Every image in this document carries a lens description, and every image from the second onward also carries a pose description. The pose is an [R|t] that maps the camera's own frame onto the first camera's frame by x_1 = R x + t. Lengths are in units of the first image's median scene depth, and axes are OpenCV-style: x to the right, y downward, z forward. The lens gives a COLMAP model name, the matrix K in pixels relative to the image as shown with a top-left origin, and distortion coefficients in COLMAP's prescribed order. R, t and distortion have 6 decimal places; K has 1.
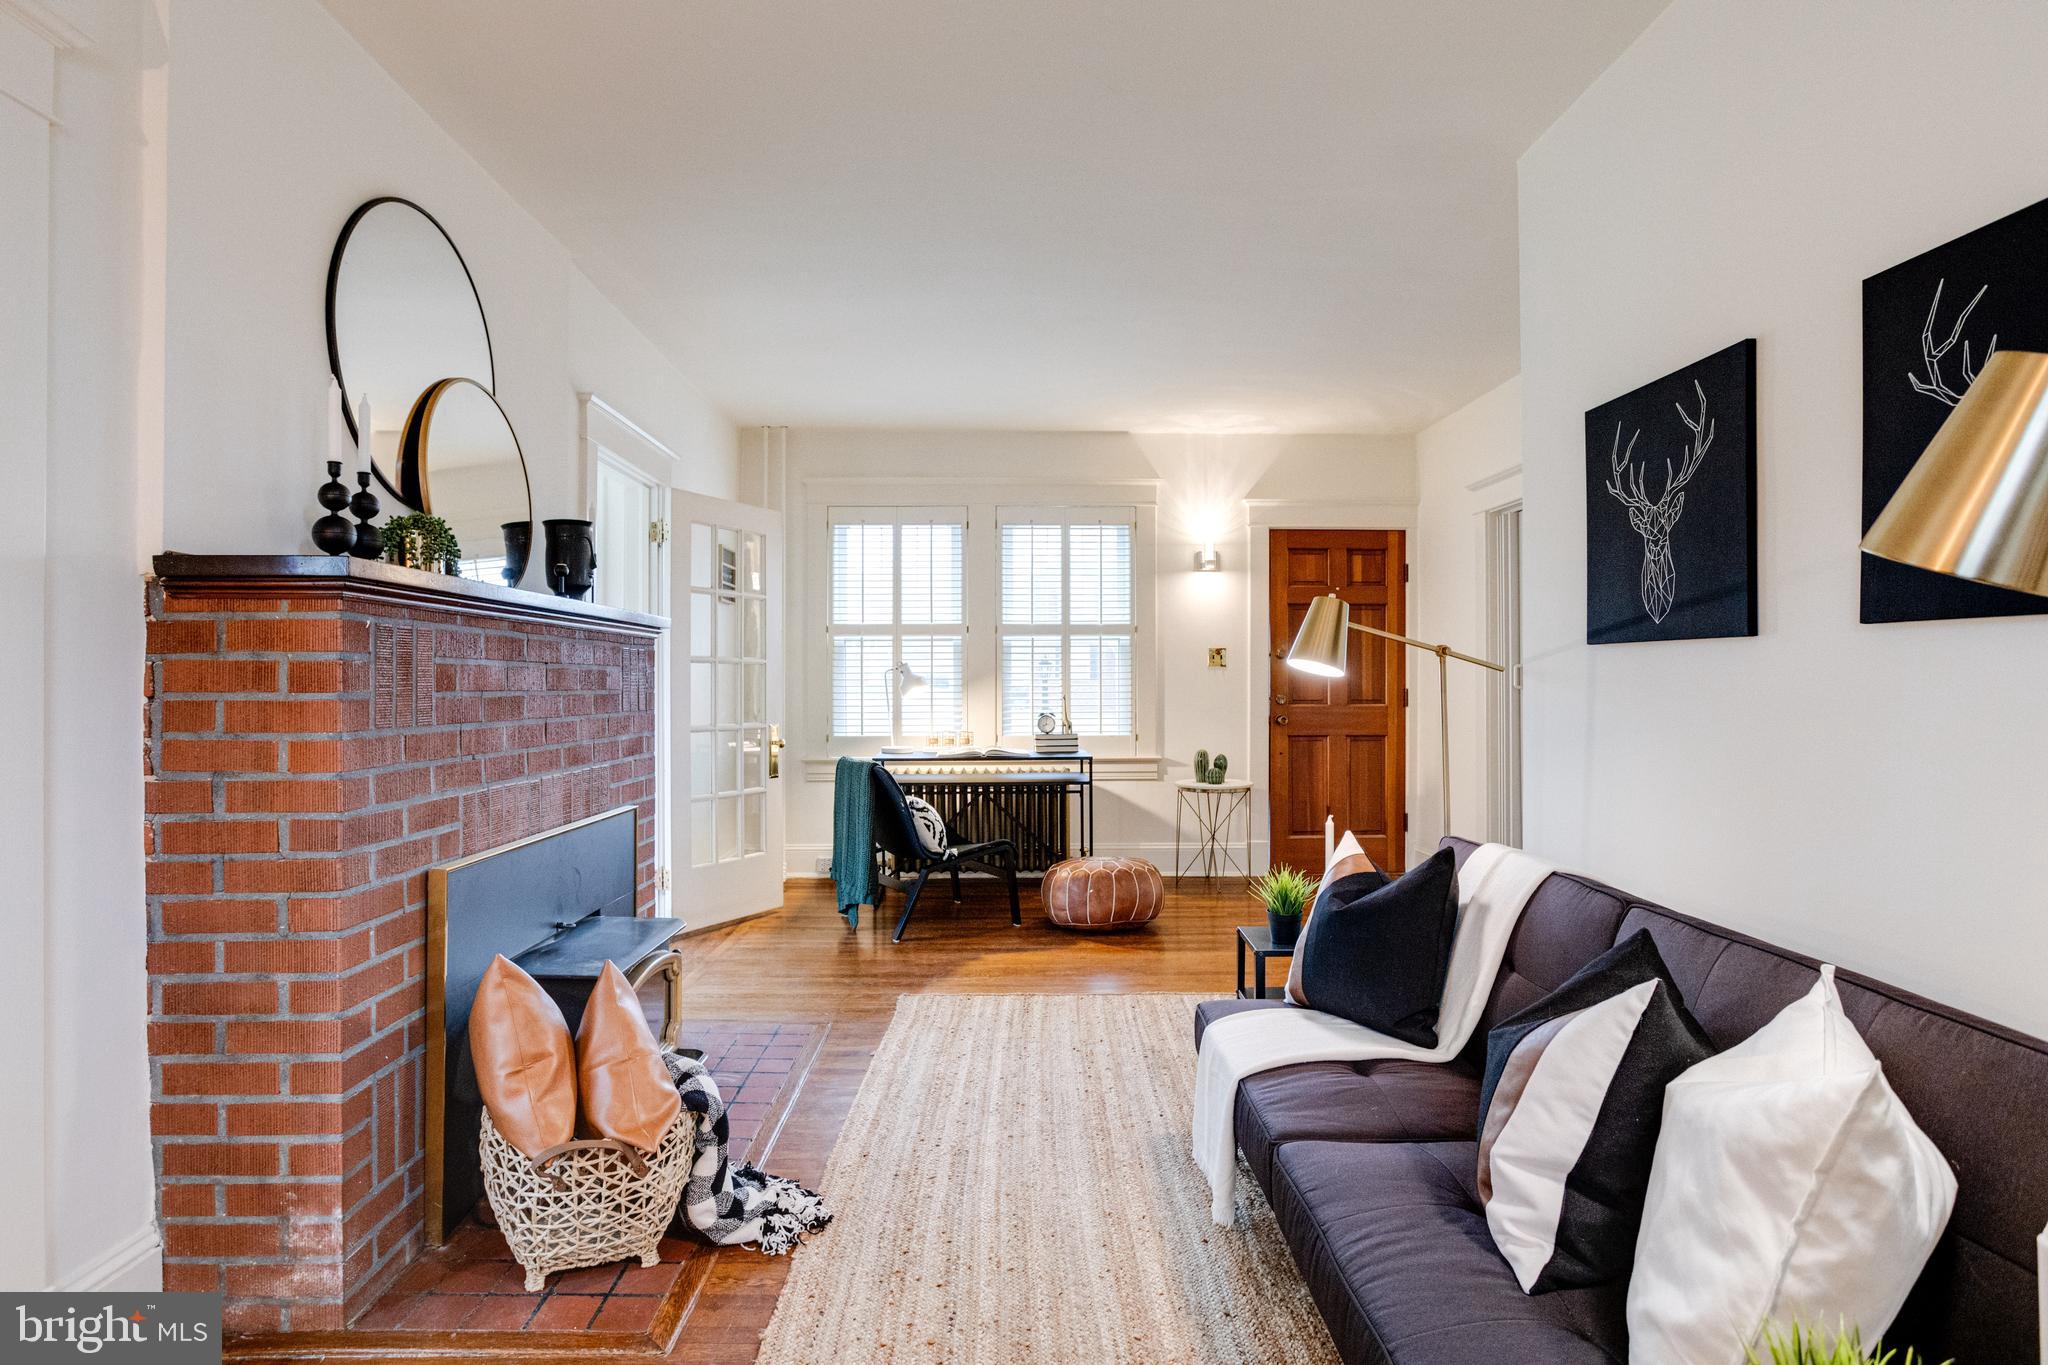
lens RADIAL K [[987.2, 0, 1029.4], [0, 987.2, 683.0], [0, 0, 1]] dist [-0.003696, 0.003666]
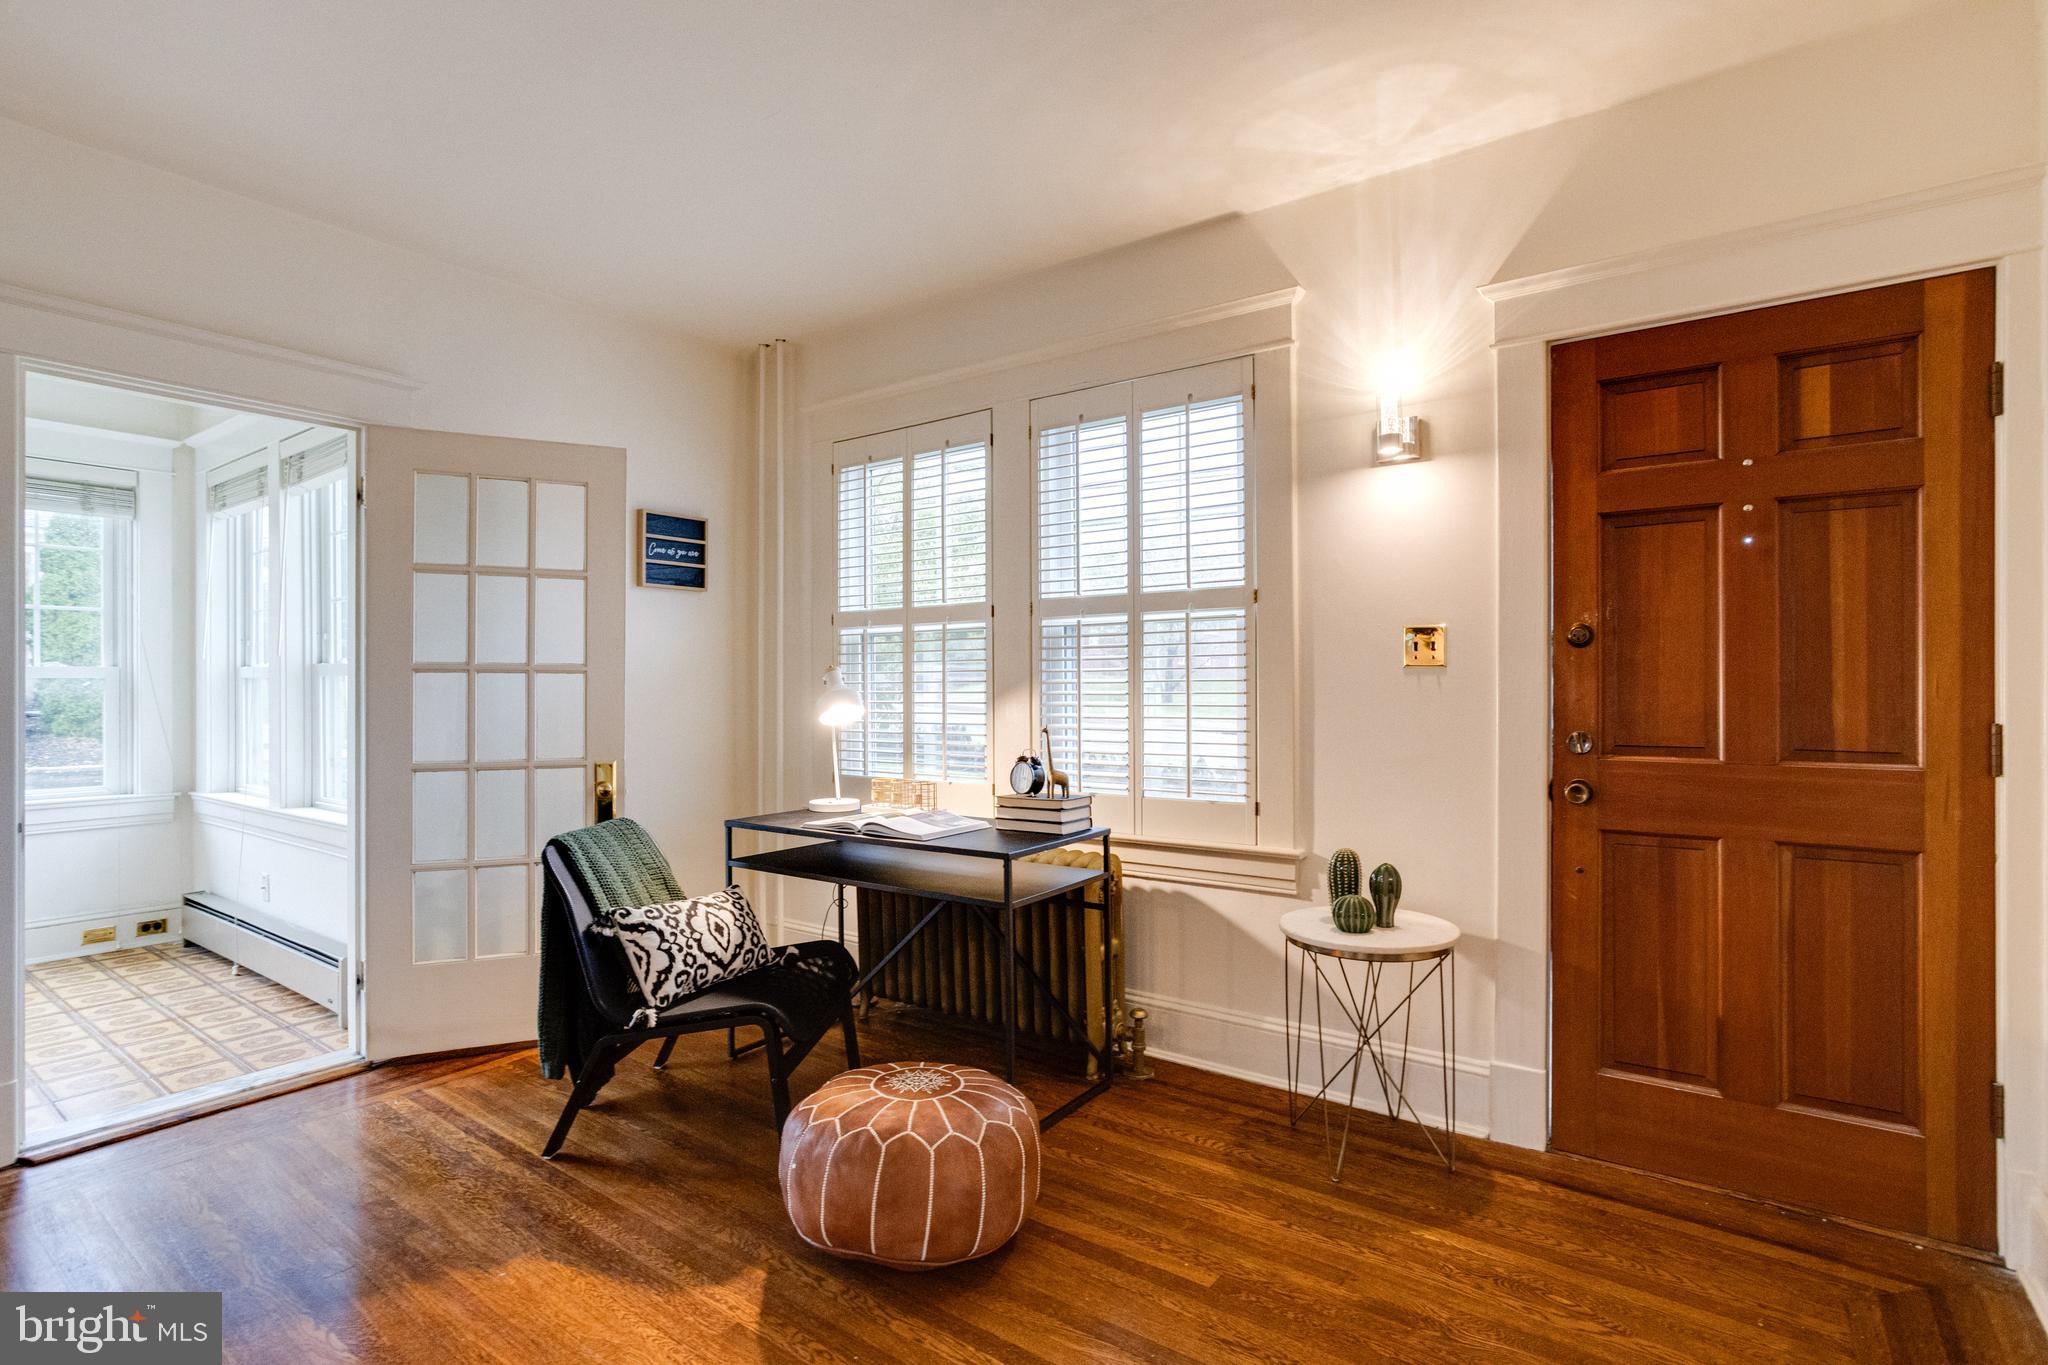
lens RADIAL K [[987.2, 0, 1038.8], [0, 987.2, 678.2], [0, 0, 1]] dist [-0.003696, 0.003666]
pose [[0.801462, -0.006295, -0.598012, 0.322245], [0.005364, 0.999980, -0.003339, -0.010790], [0.598021, -0.000532, 0.801480, 0.524623]]
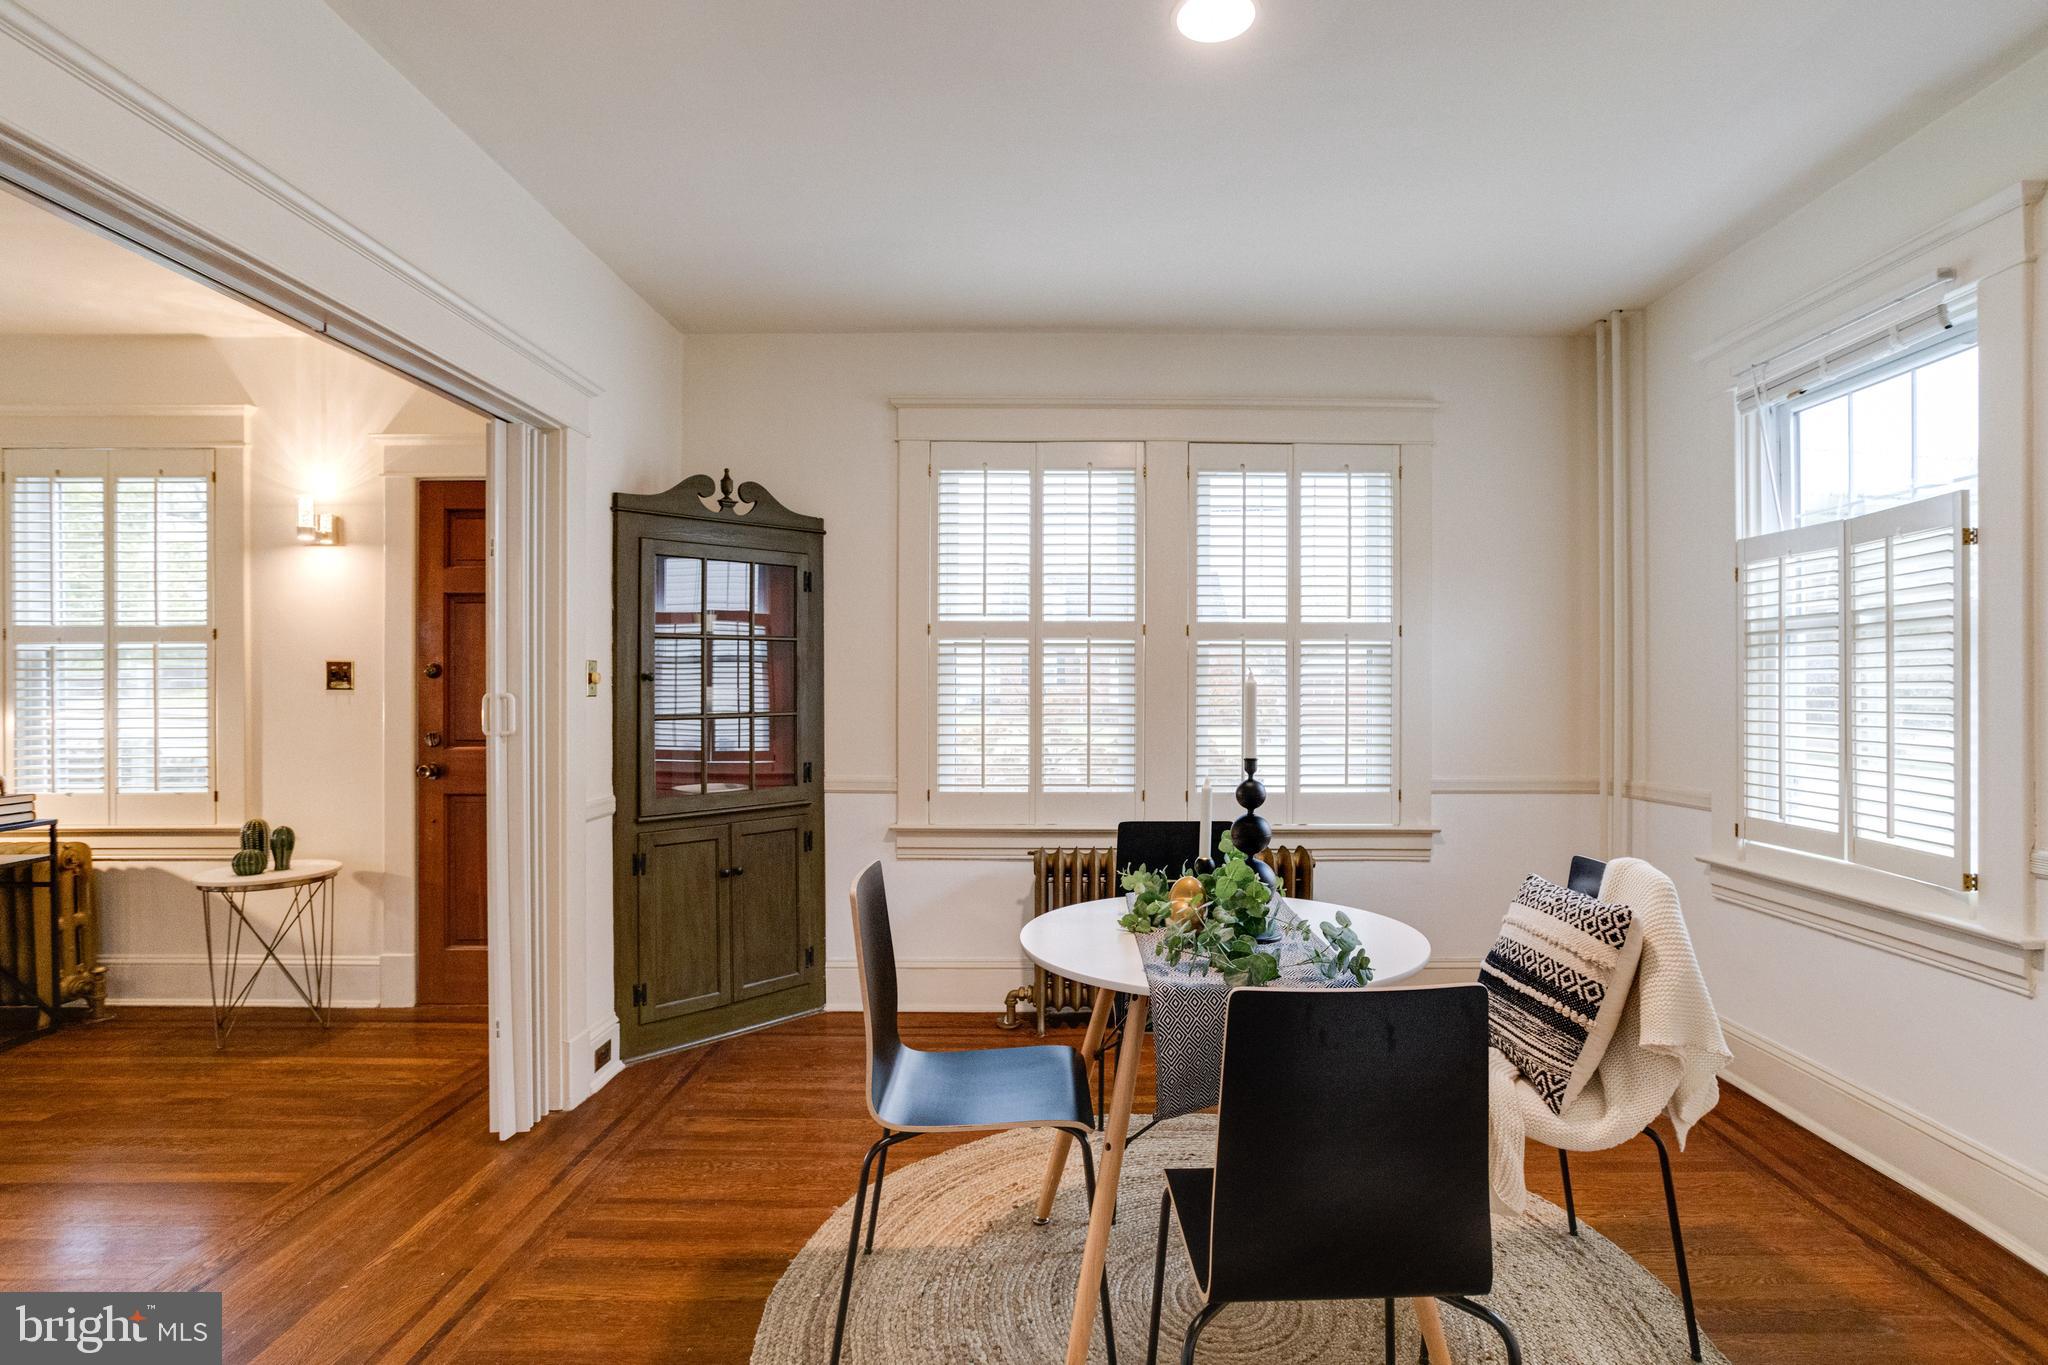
lens RADIAL K [[987.2, 0, 1025.5], [0, 987.2, 687.6], [0, 0, 1]] dist [-0.003696, 0.003666]
pose [[0.999162, -0.000990, -0.040908, 0.678243], [0.001137, 0.999993, 0.003571, -0.019660], [0.040904, -0.003615, 0.999157, 0.358814]]
